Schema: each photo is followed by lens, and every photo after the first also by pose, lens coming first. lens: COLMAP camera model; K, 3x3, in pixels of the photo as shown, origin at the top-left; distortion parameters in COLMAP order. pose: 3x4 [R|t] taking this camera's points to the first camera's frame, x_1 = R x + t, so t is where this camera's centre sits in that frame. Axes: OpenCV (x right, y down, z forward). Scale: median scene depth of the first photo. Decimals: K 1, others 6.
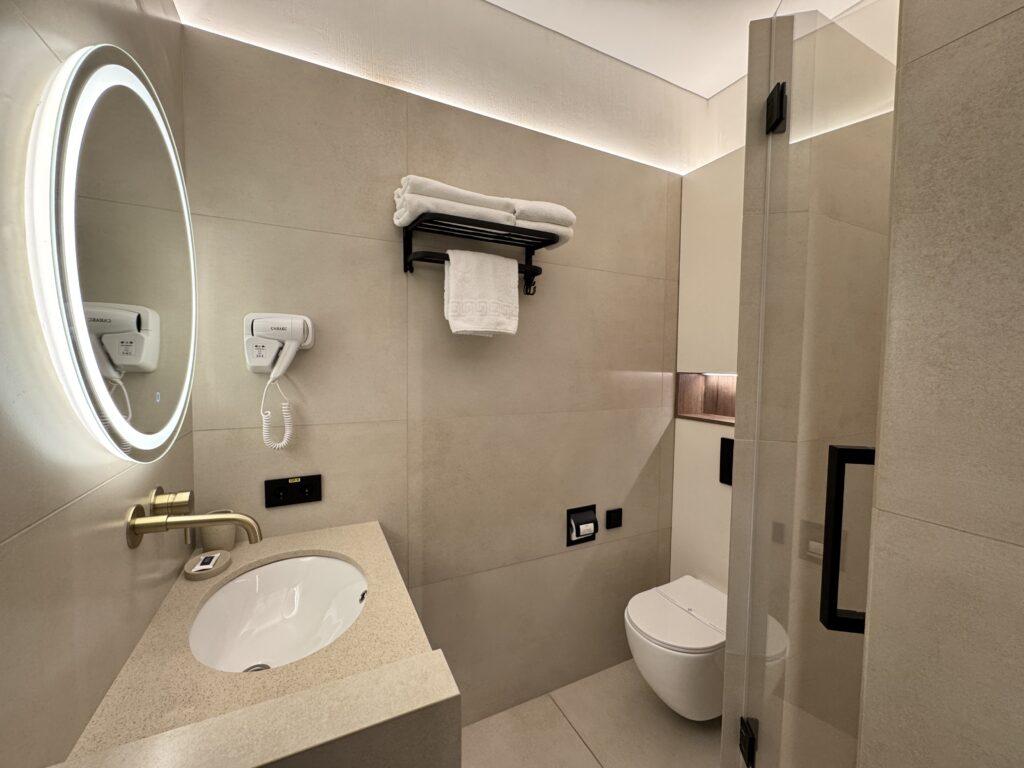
lens RADIAL K [[412.0, 0, 514.9], [0, 412.0, 389.1], [0, 0, 1]] dist [0.000565, 0.000035]
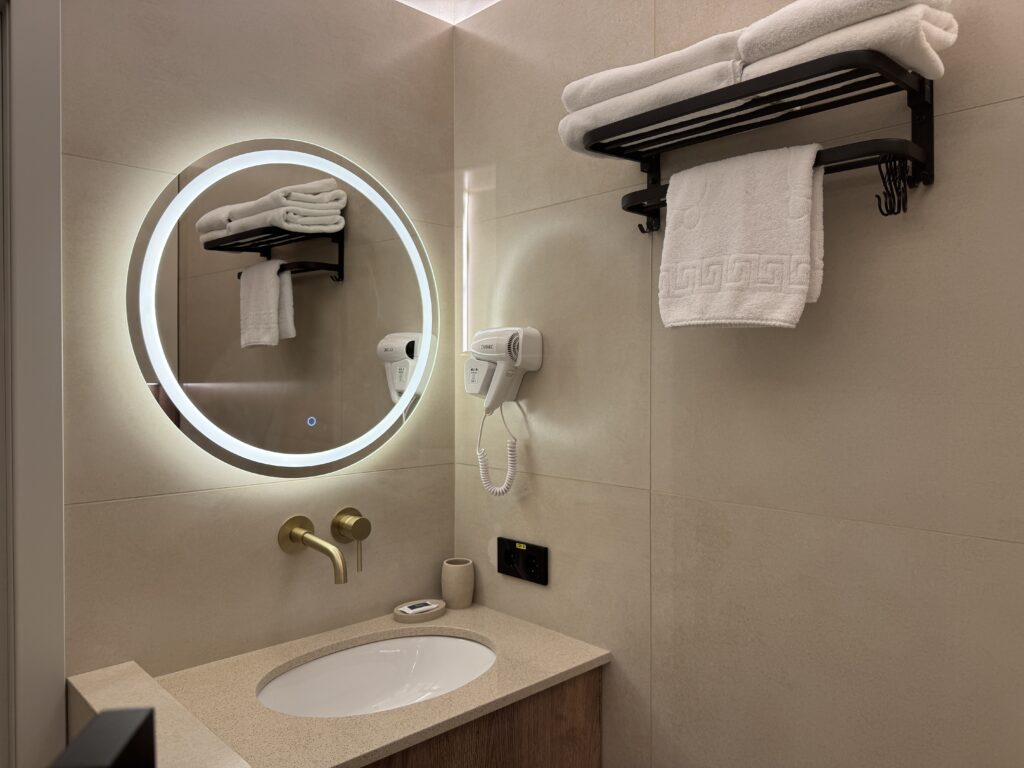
lens RADIAL K [[720.3, 0, 513.0], [0, 720.3, 380.9], [0, 0, 1]] dist [0.033625, -0.035548]
pose [[0.293139, 0.004602, -0.956059, 0.696655], [-0.049997, 0.998694, -0.010522, -0.061518], [0.954762, 0.050885, 0.292986, 0.583405]]
